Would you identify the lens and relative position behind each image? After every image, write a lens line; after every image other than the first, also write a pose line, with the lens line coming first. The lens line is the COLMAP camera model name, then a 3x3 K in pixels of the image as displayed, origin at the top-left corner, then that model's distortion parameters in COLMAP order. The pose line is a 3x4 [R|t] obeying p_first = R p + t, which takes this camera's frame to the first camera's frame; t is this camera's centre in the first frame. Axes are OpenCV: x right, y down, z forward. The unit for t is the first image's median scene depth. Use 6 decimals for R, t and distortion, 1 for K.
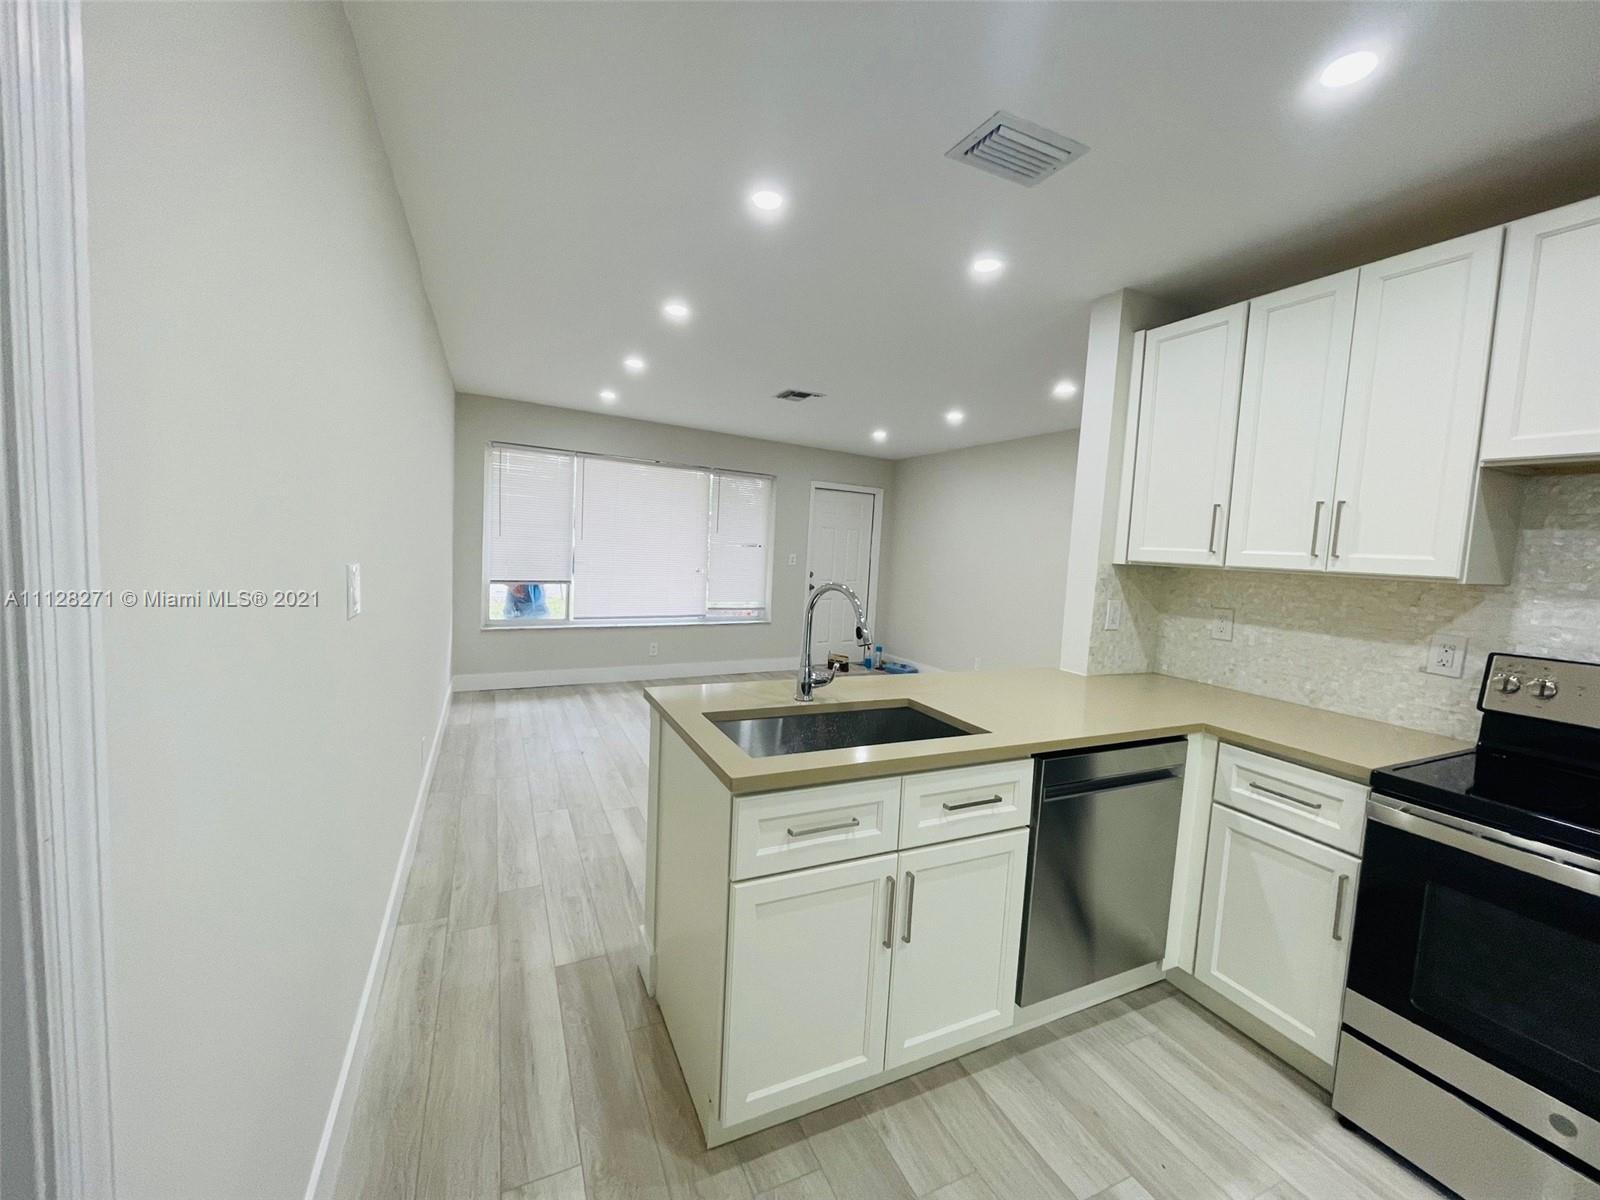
lens RADIAL K [[638.4, 0, 793.1], [0, 638.4, 593.6], [0, 0, 1]] dist [-0.009764, 0.000655]
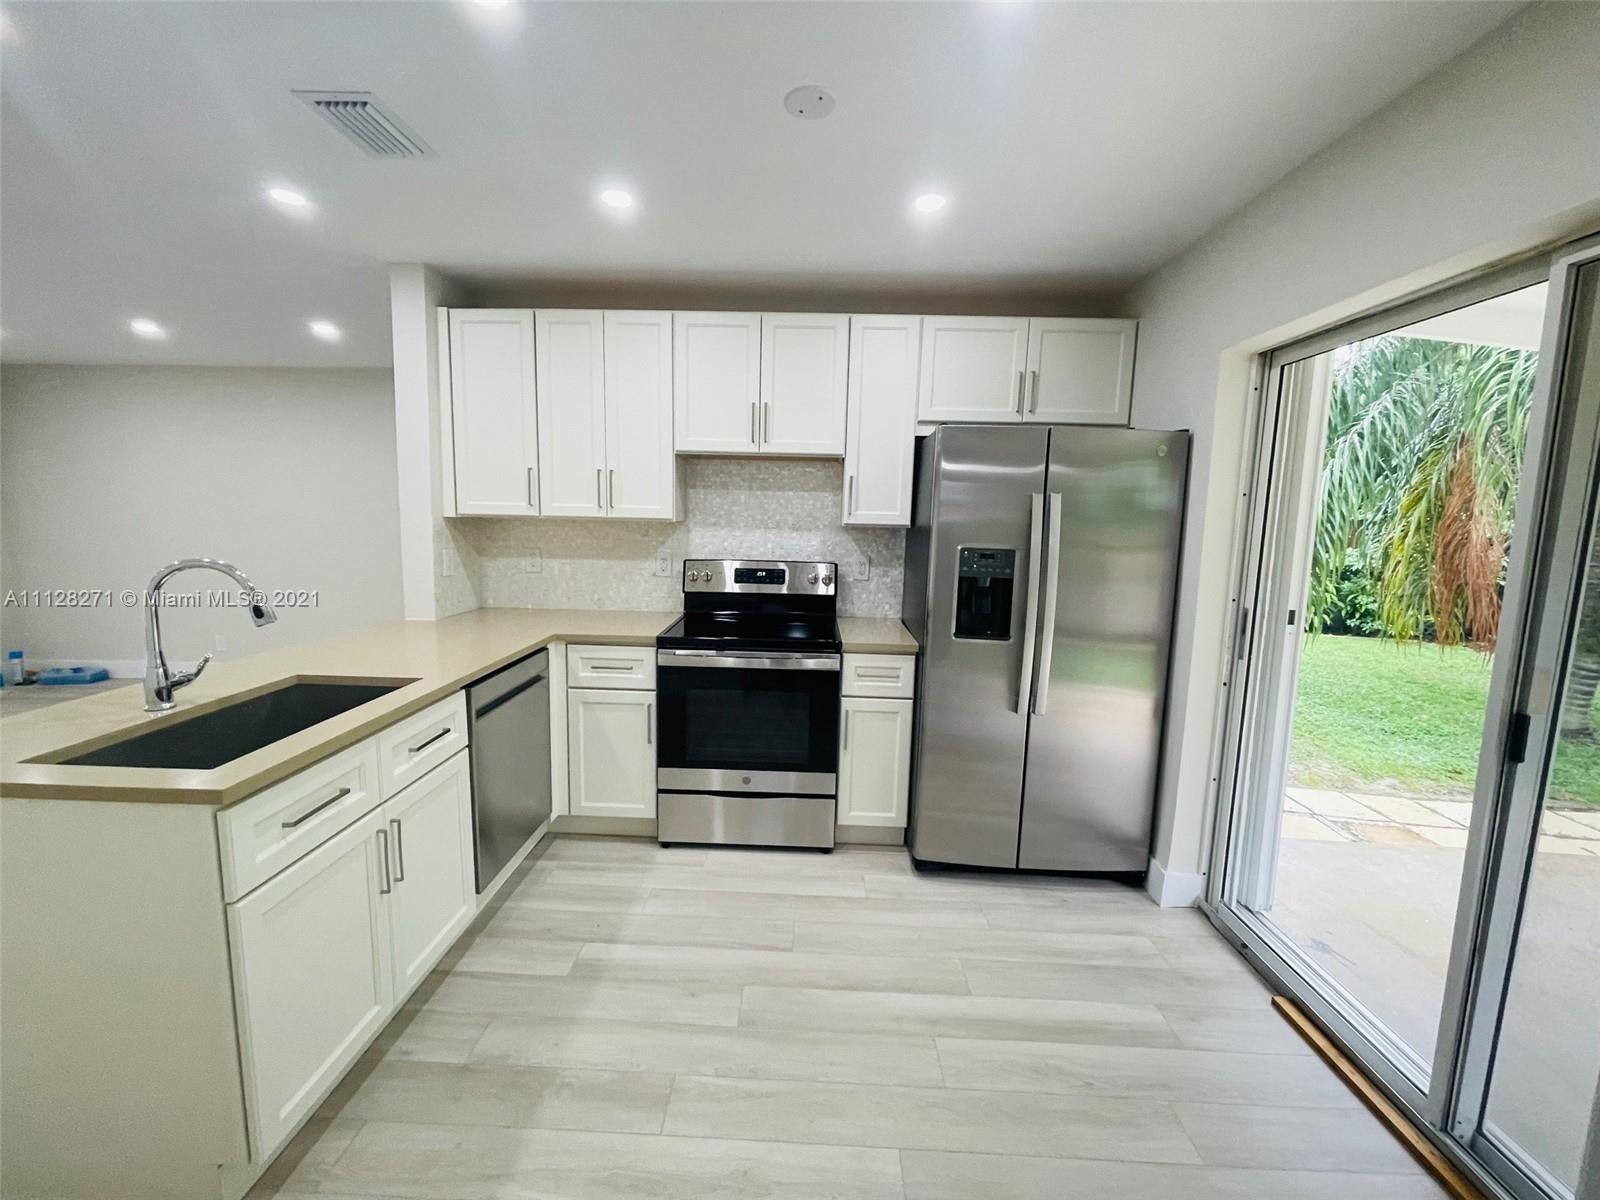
lens RADIAL K [[638.4, 0, 793.1], [0, 638.4, 593.6], [0, 0, 1]] dist [-0.009764, 0.000655]
pose [[0.447966, -0.150503, 0.881292, -0.316032], [0.070795, 0.988605, 0.132844, -0.026435], [-0.891243, 0.002881, 0.453516, -0.069767]]
